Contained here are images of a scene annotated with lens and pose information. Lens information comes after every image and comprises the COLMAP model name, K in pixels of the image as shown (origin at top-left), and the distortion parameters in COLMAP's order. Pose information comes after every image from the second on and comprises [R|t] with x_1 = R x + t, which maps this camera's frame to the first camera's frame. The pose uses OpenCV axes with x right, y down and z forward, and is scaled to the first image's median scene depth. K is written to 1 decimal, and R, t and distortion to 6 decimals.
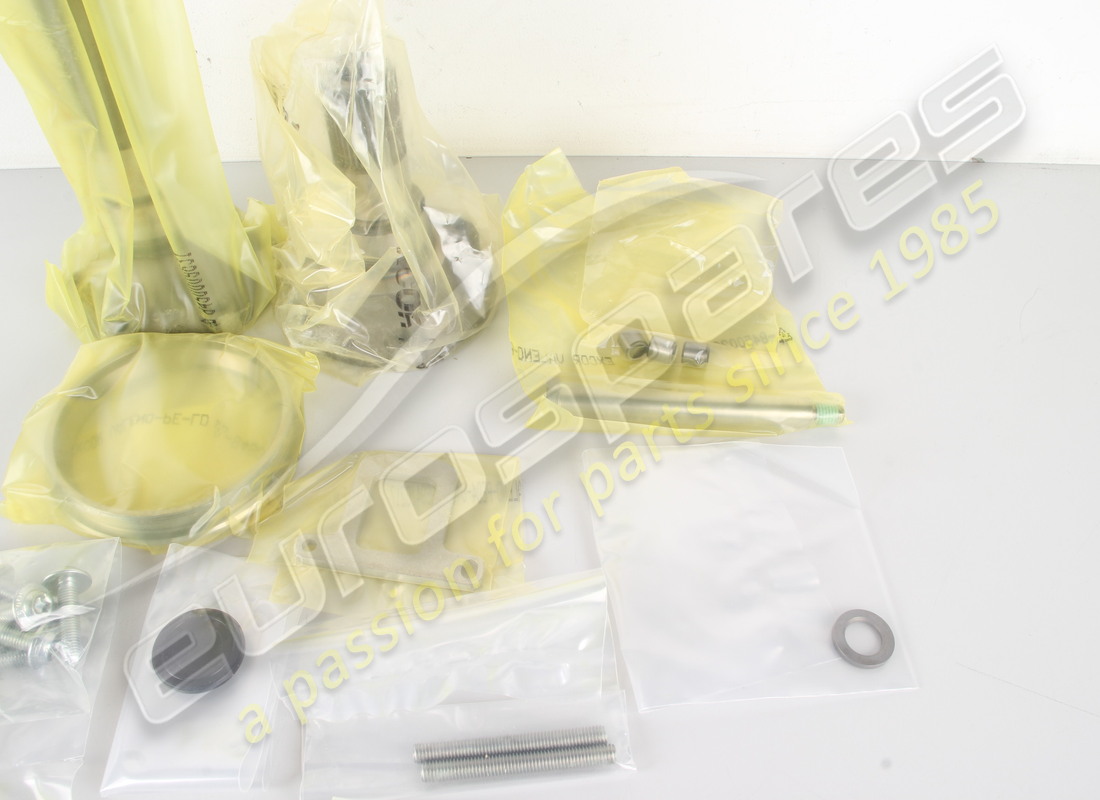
lens RADIAL K [[939.3, 0, 550.0], [0, 939.3, 400.0], [0, 0, 1]] dist [-0.165218, 0.130609]
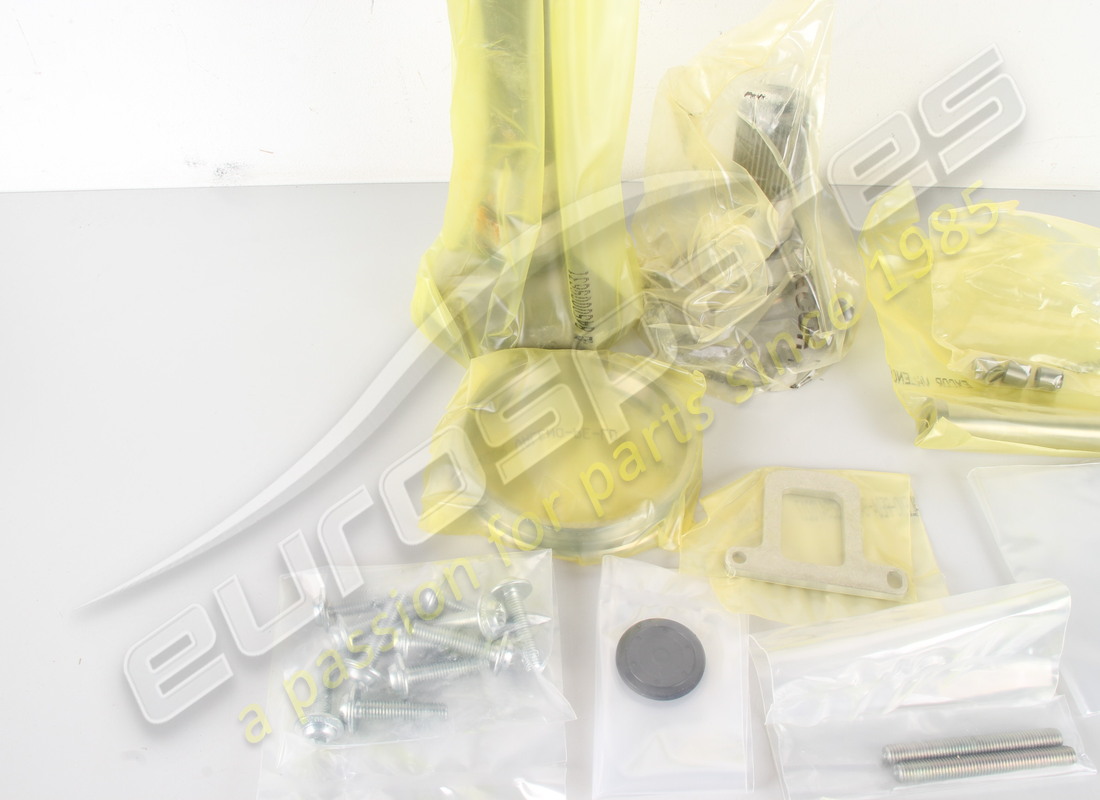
lens RADIAL K [[946.7, 0, 574.1], [0, 946.7, 399.1], [0, 0, 1]] dist [-0.158553, 0.130453]
pose [[0.999349, 0.016403, -0.032126, -0.377397], [-0.016913, 0.999734, -0.015668, -0.001168], [0.031860, 0.016201, 0.999361, -0.056896]]
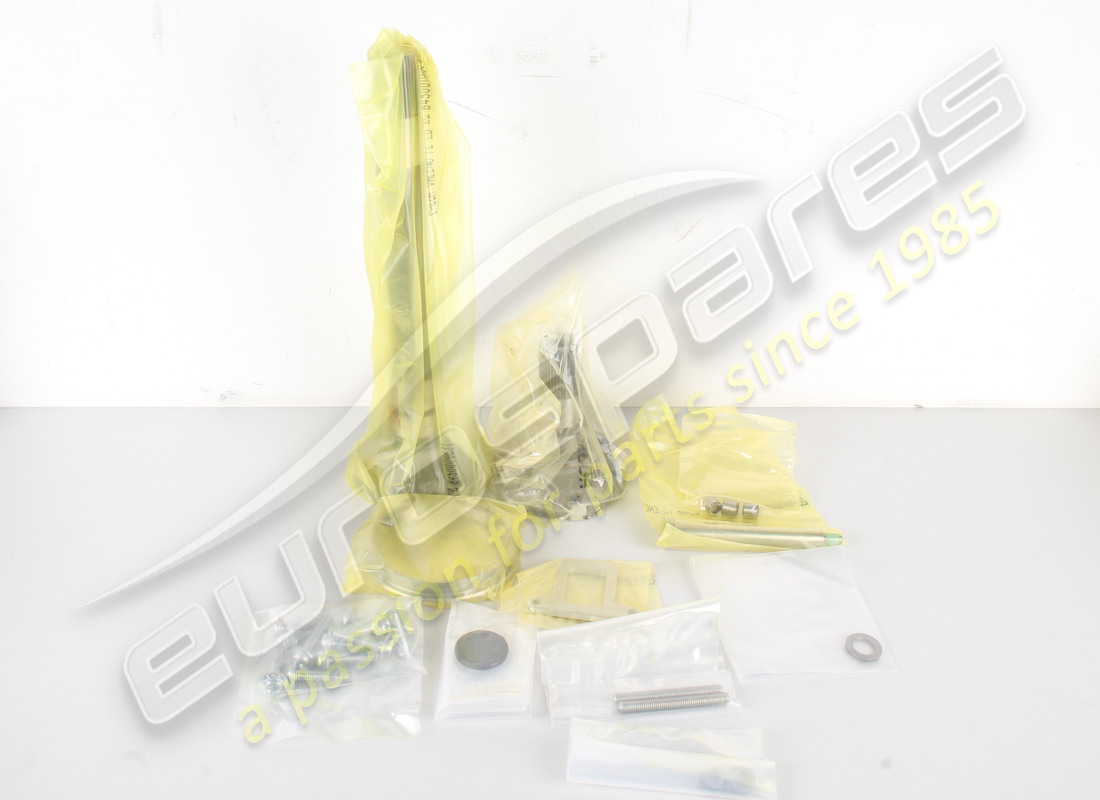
lens RADIAL K [[939.3, 0, 550.0], [0, 939.3, 400.0], [0, 0, 1]] dist [-0.165218, 0.130609]
pose [[0.999976, 0.006070, -0.003434, -0.210836], [-0.006861, 0.944670, -0.327951, 0.333914], [0.001253, 0.327966, 0.944689, -0.670147]]
